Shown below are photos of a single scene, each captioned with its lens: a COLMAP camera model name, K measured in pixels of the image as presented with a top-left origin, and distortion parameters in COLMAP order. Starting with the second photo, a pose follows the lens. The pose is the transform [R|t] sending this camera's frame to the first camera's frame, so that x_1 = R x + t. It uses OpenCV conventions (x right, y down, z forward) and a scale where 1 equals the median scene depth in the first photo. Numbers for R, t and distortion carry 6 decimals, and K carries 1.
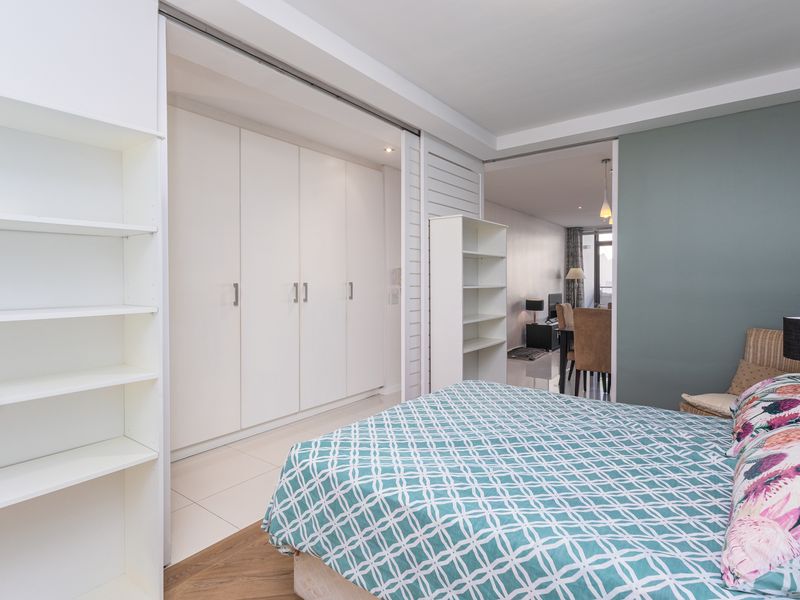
lens RADIAL K [[431.2, 0, 400.0], [0, 431.2, 300.0], [0, 0, 1]] dist [0.003498, 0.000664]
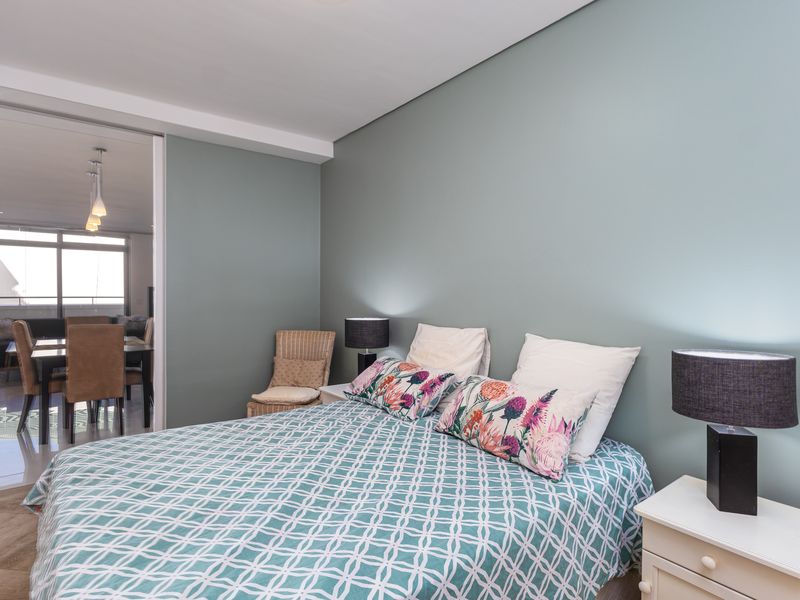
lens RADIAL K [[431.2, 0, 400.0], [0, 431.2, 300.0], [0, 0, 1]] dist [0.003498, 0.000664]
pose [[0.269186, -0.014463, 0.962980, -0.547124], [0.032019, 0.999469, 0.006060, -0.033188], [-0.962556, 0.029202, 0.269506, 0.615970]]
